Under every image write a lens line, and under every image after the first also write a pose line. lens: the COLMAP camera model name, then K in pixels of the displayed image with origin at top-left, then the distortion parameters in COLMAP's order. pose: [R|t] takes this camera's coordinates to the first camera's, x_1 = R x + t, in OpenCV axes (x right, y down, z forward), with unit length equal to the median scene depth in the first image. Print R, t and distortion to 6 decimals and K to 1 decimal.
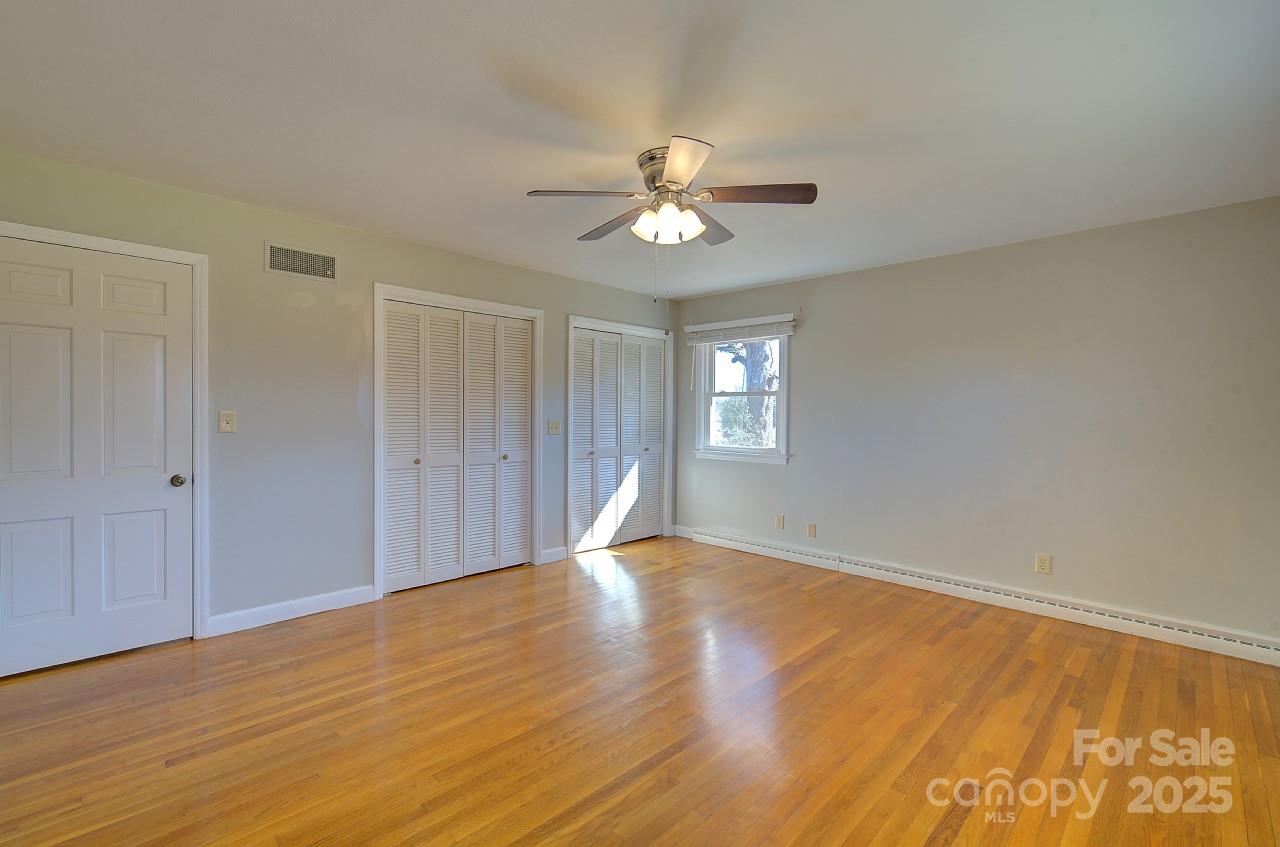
lens RADIAL K [[565.7, 0, 641.1], [0, 565.7, 423.0], [0, 0, 1]] dist [-0.002791, -0.000074]
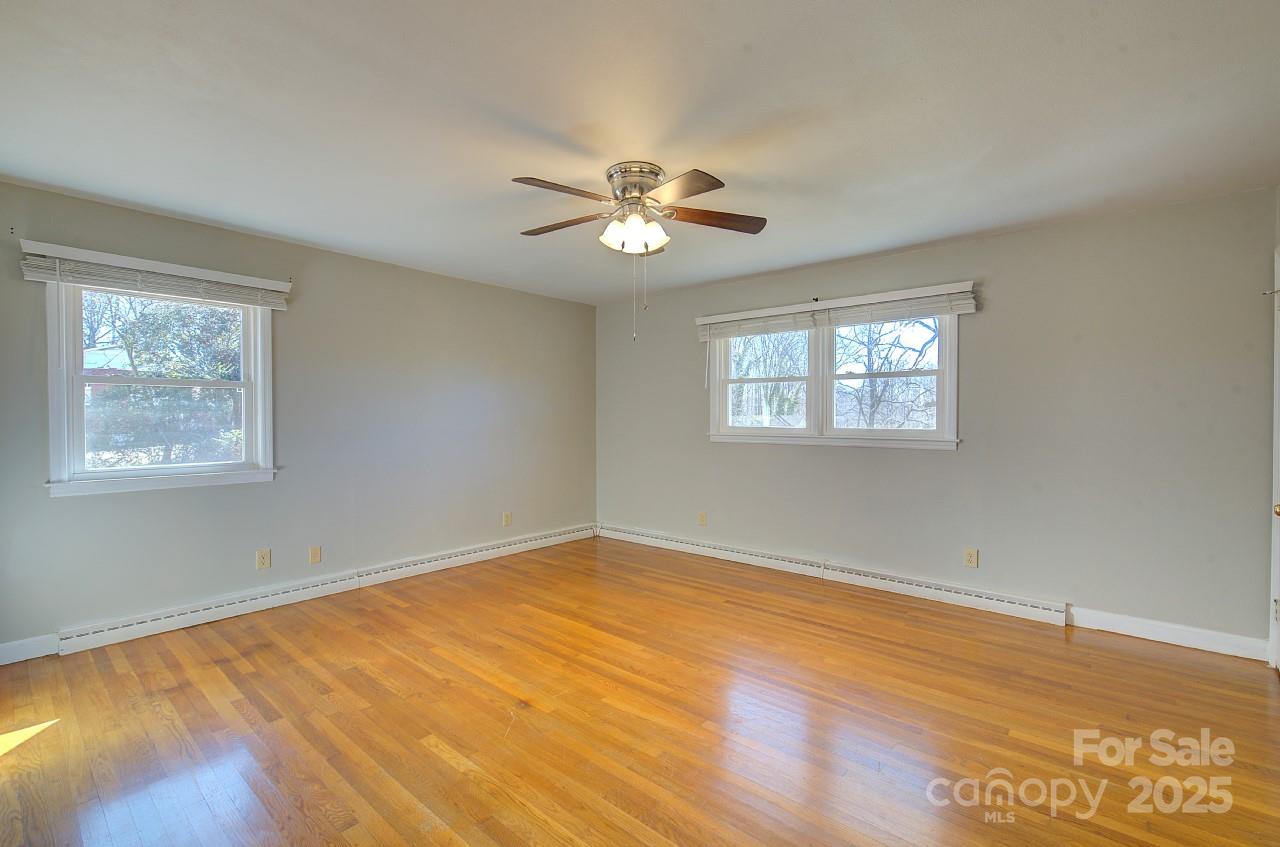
lens RADIAL K [[565.7, 0, 641.1], [0, 565.7, 423.0], [0, 0, 1]] dist [-0.002791, -0.000074]
pose [[-0.066290, -0.026209, 0.997456, -0.589529], [0.017576, 0.999469, 0.027430, -0.017087], [-0.997646, 0.019349, -0.065794, 0.626516]]
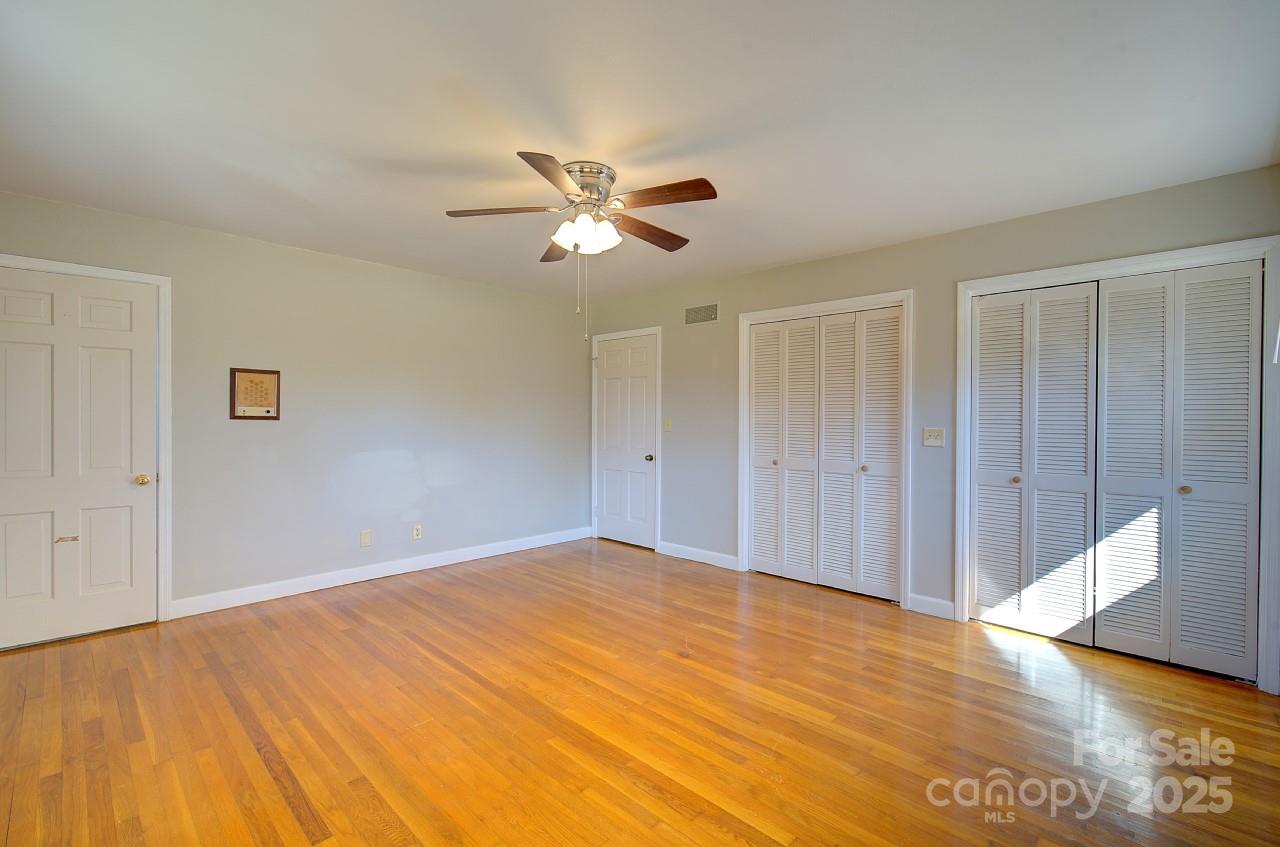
lens RADIAL K [[565.7, 0, 641.1], [0, 565.7, 423.0], [0, 0, 1]] dist [-0.002791, -0.000074]
pose [[0.014234, -0.001700, -0.999897, 0.644671], [-0.023222, 0.999728, -0.002030, -0.001138], [0.999629, 0.023248, 0.014191, 0.644200]]
